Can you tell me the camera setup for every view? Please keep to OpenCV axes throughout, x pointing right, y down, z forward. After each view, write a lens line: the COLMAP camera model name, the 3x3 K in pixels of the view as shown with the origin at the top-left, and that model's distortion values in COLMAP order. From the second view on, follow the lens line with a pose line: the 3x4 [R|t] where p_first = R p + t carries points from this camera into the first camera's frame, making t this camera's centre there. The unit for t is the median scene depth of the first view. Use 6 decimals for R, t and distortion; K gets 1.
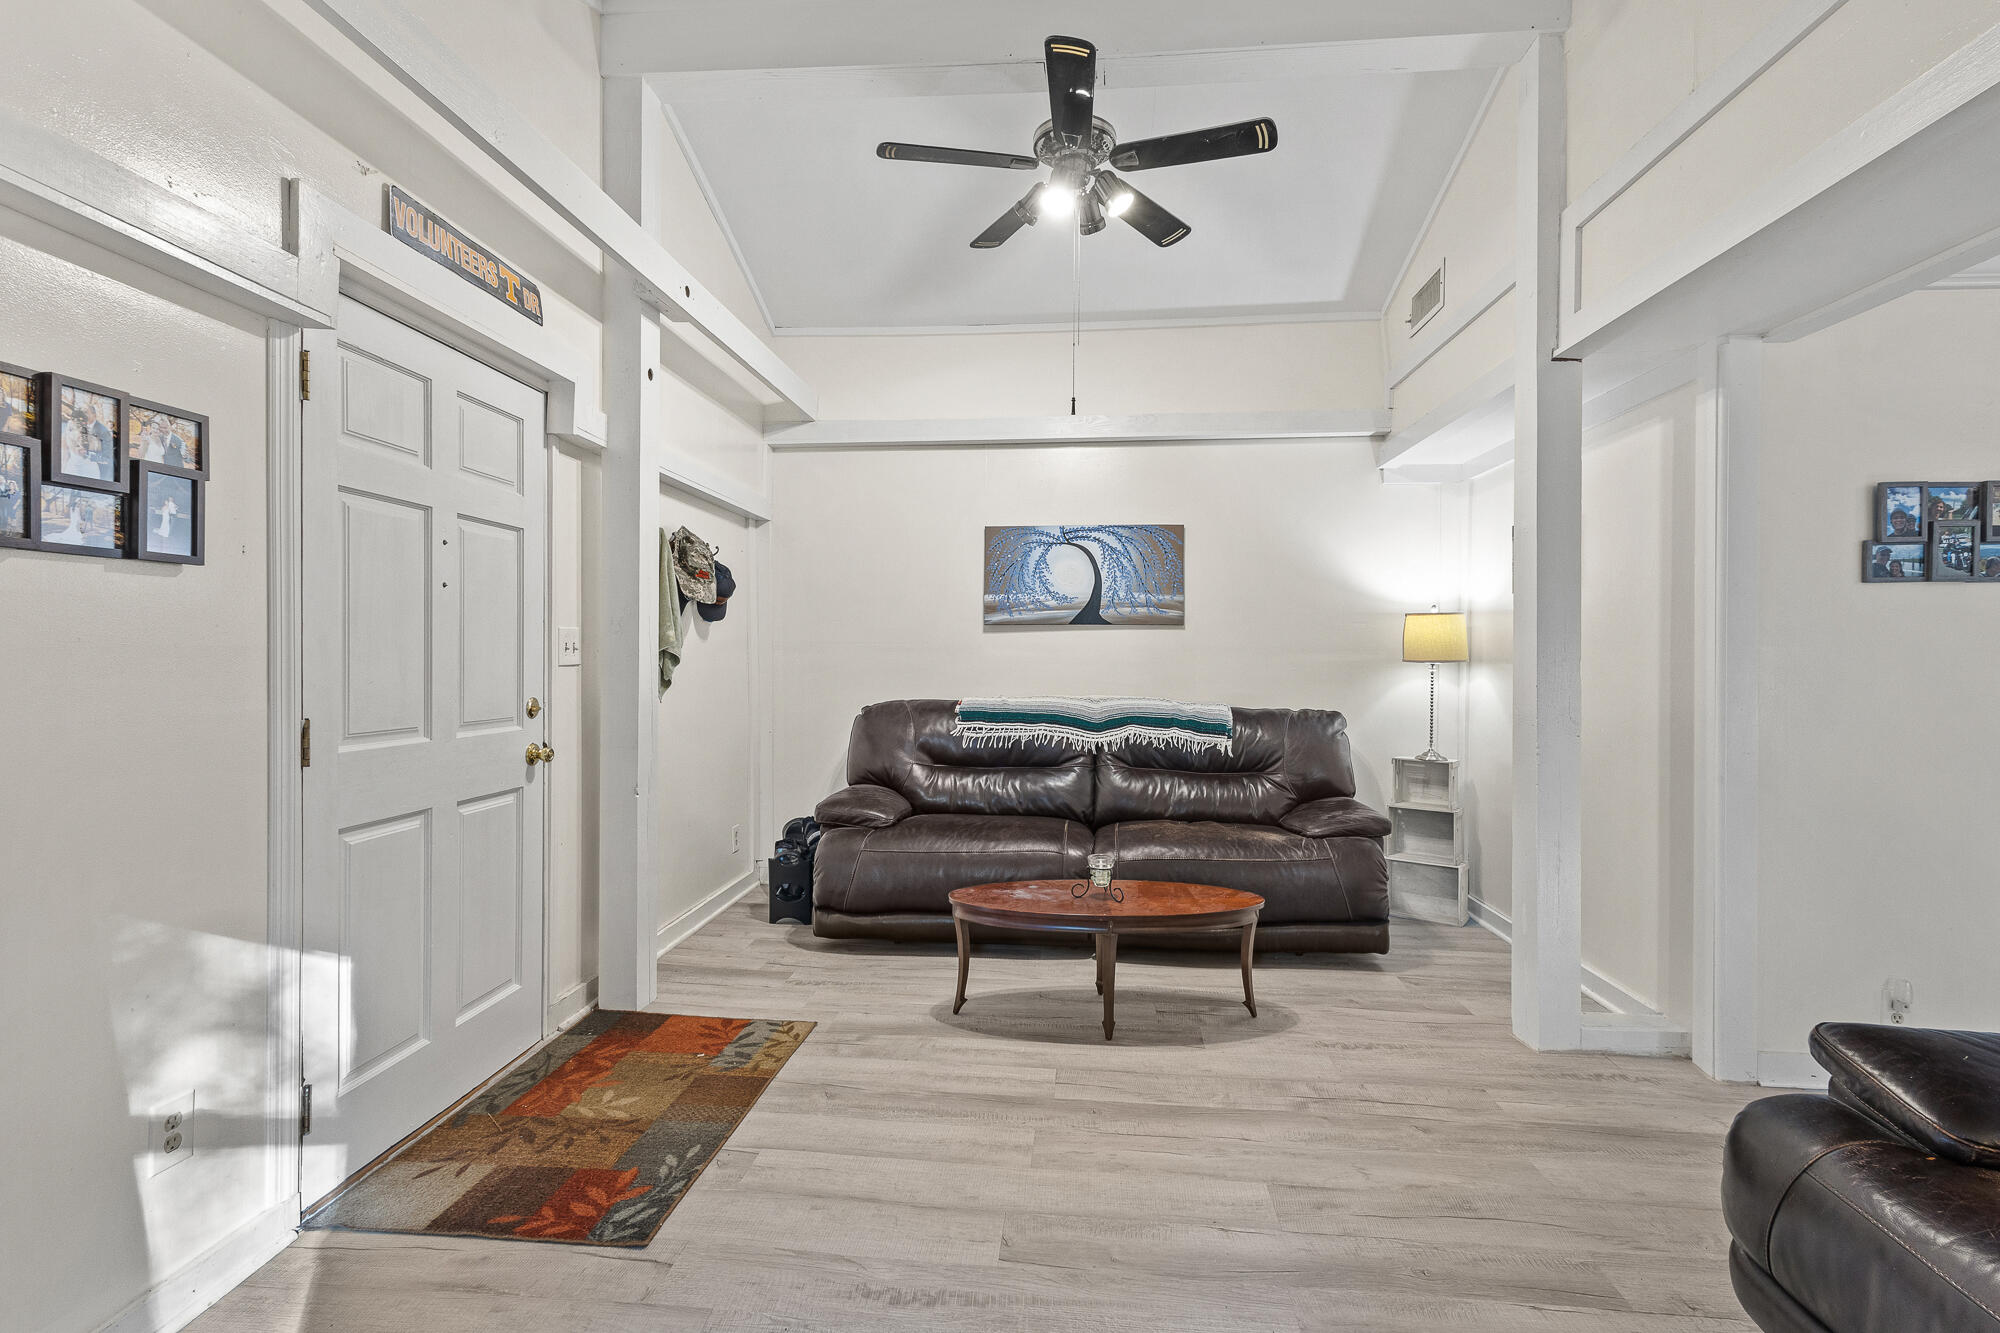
lens RADIAL K [[935.0, 0, 1007.0], [0, 935.0, 655.9], [0, 0, 1]] dist [0.013152, 0.000414]
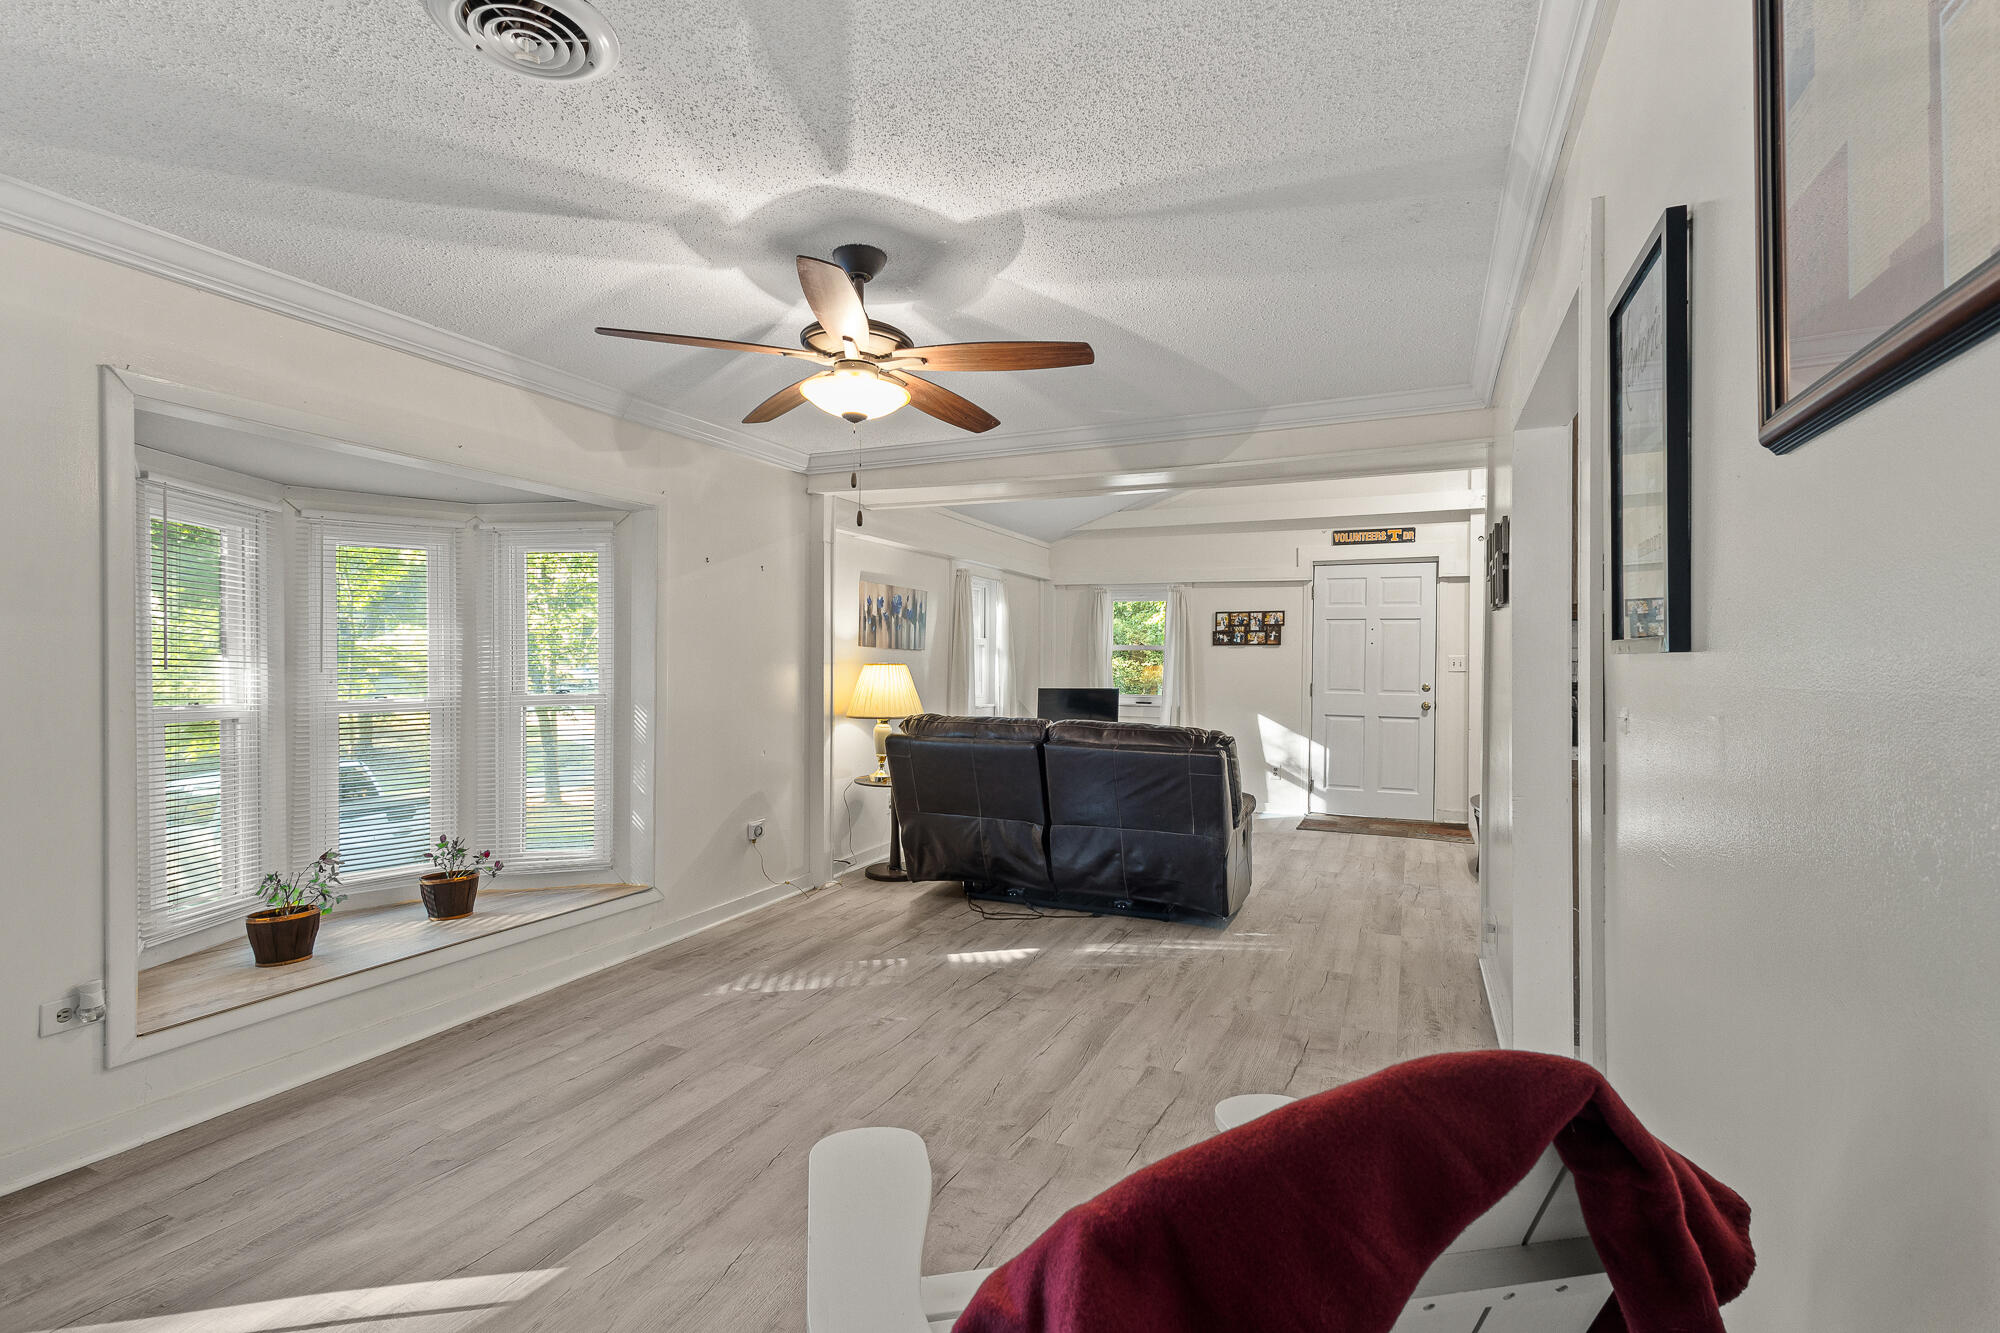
lens RADIAL K [[928.0, 0, 1000.0], [0, 928.0, 666.5], [0, 0, 1]] dist [0.001647, -0.000021]
pose [[-0.326095, -0.001626, -0.945336, 2.571061], [-0.013355, 0.999907, 0.002887, 0.006265], [0.945243, 0.013566, -0.326086, 0.825671]]
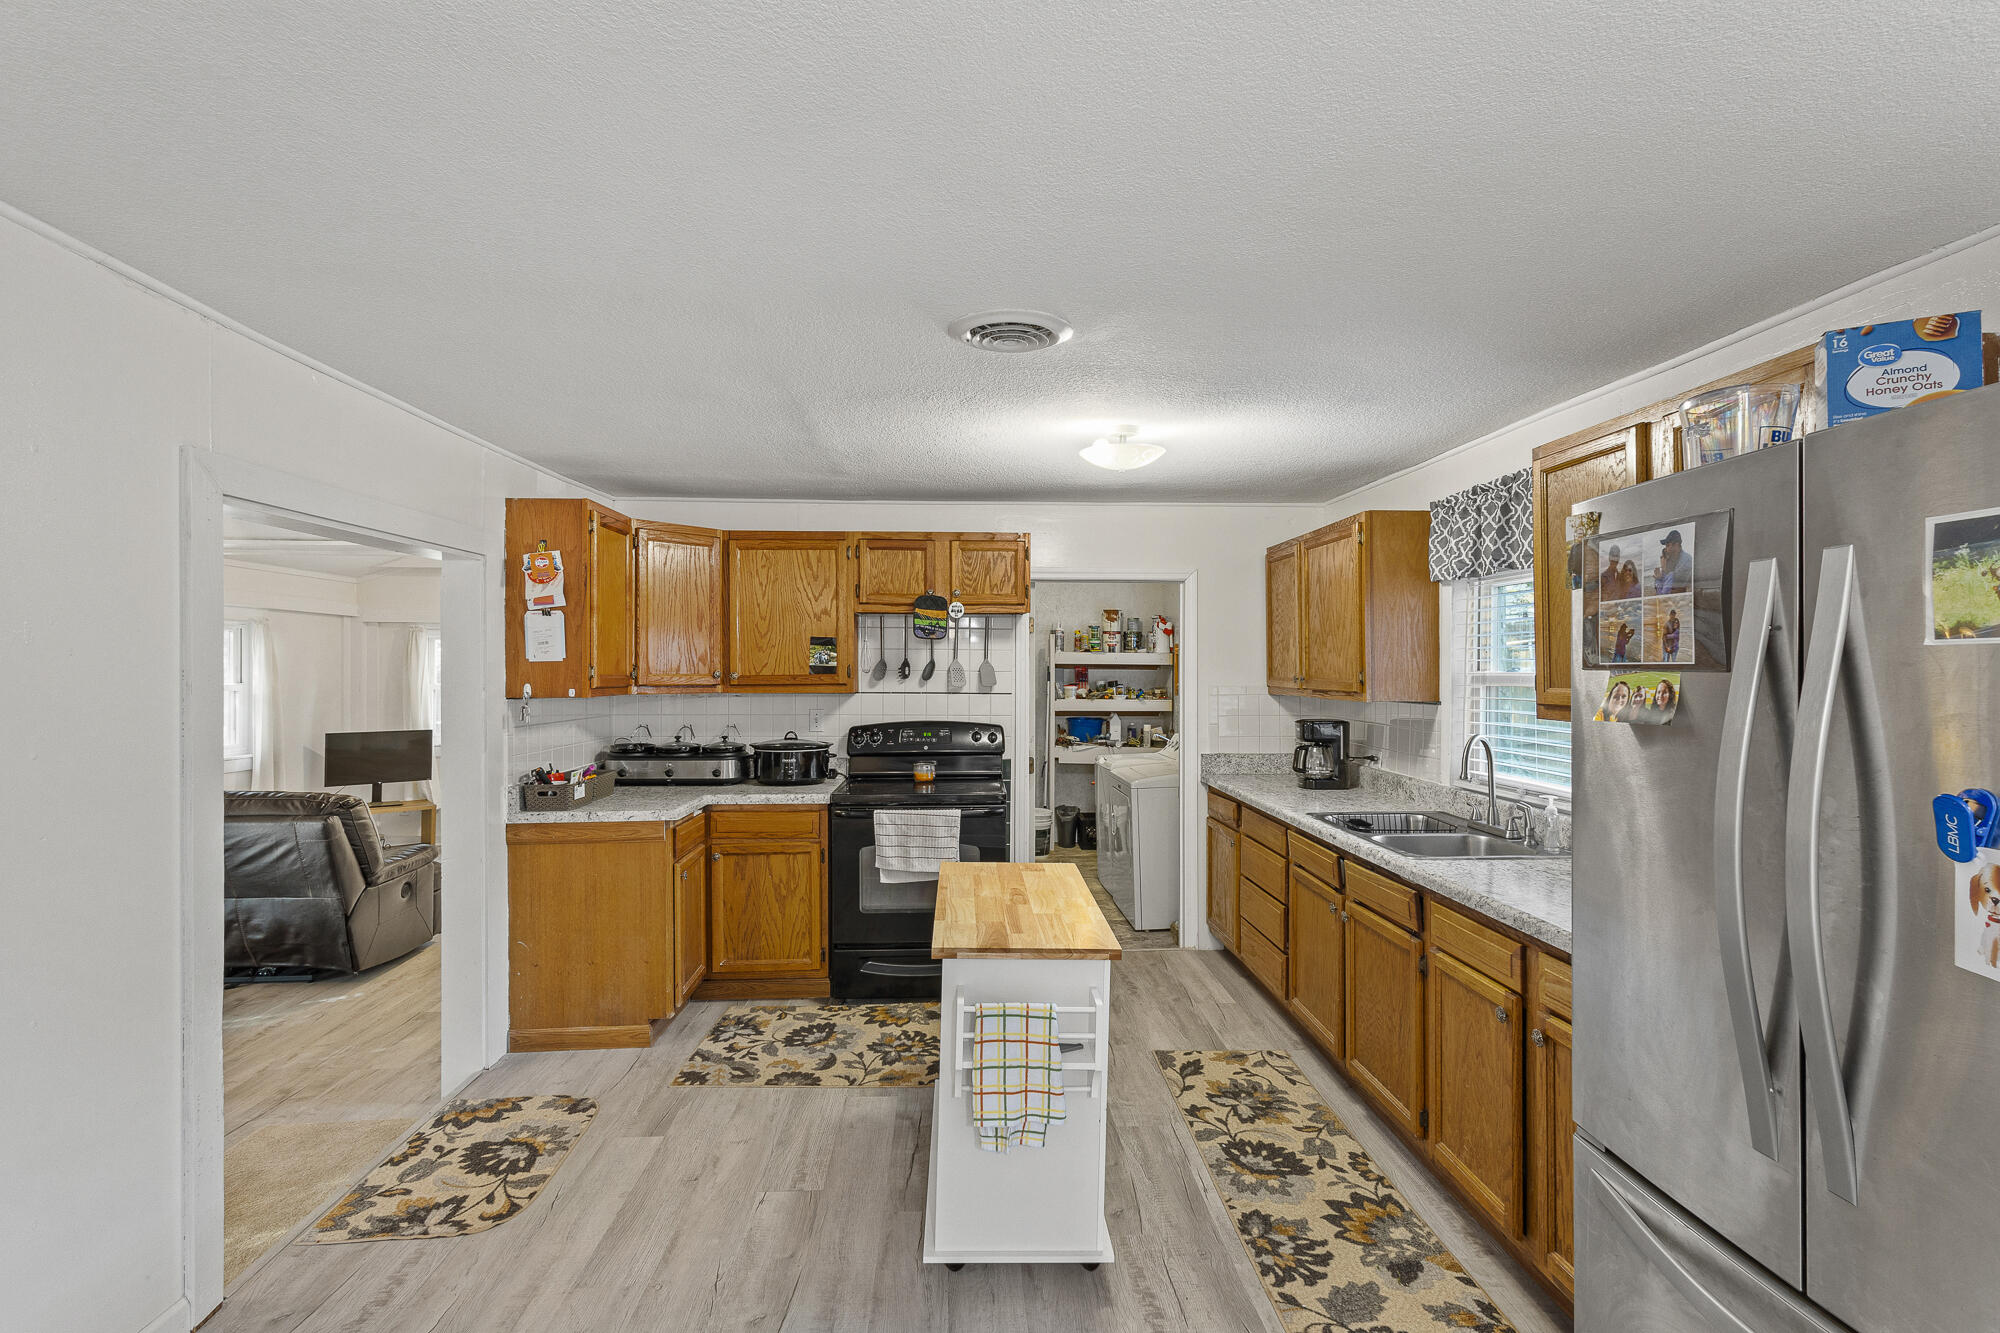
lens RADIAL K [[915.3, 0, 1004.5], [0, 915.3, 664.6], [0, 0, 1]] dist [0.003216, -0.000026]
pose [[0.141378, -0.007363, -0.989928, 2.753043], [-0.005531, 0.999951, -0.008228, -0.117306], [0.989940, 0.006638, 0.141330, 1.639801]]
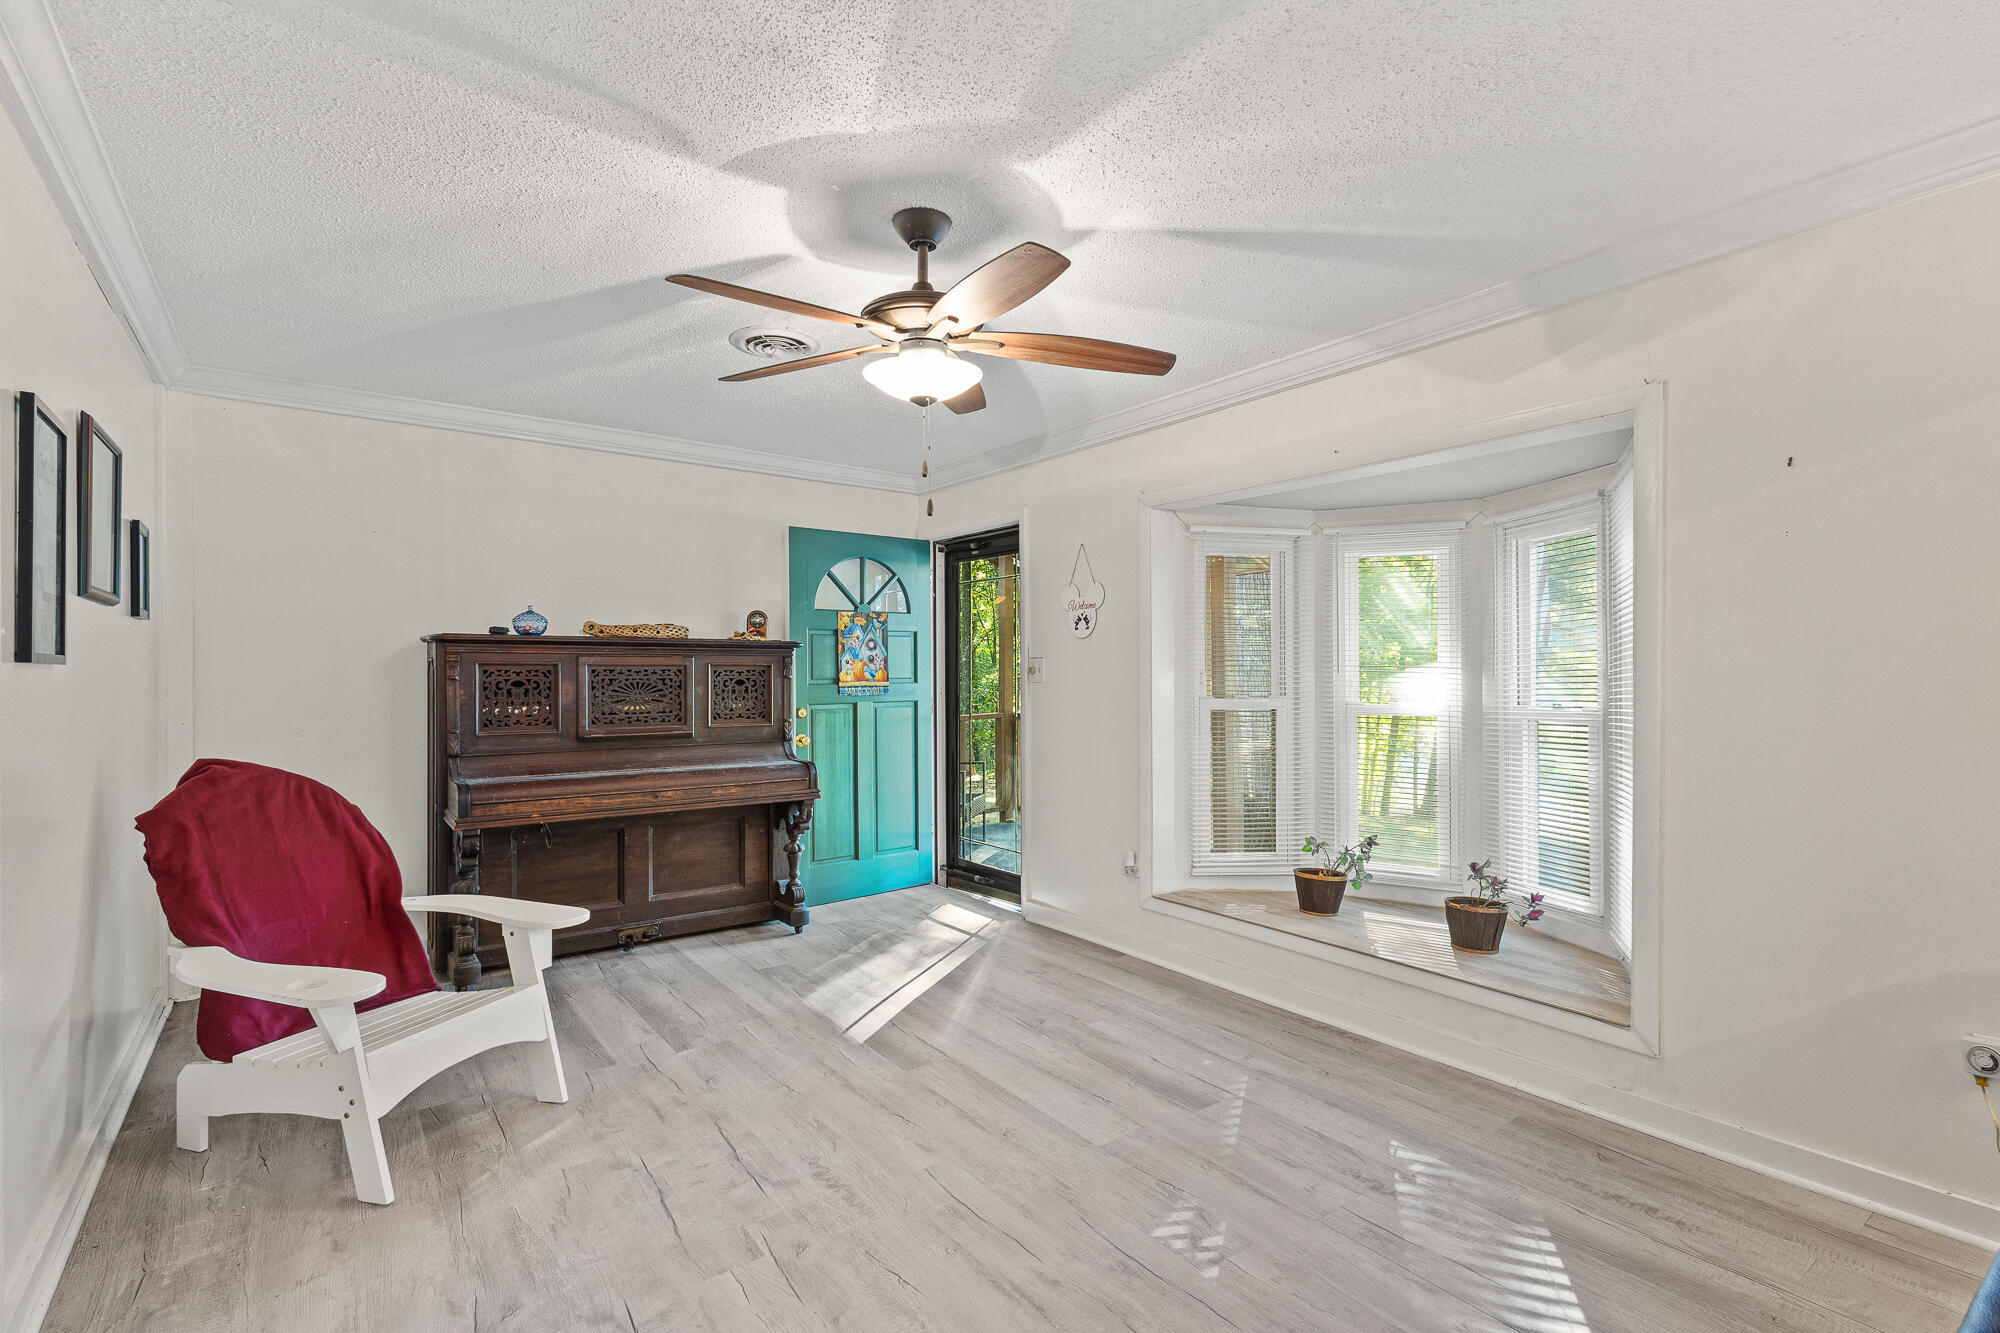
lens RADIAL K [[921.9, 0, 1003.6], [0, 921.9, 671.0], [0, 0, 1]] dist [0.000857, -0.000825]
pose [[-0.660565, 0.000432, 0.750768, 0.934288], [0.010208, 0.999913, 0.008406, 0.003386], [-0.750699, 0.013217, -0.660512, 0.898653]]
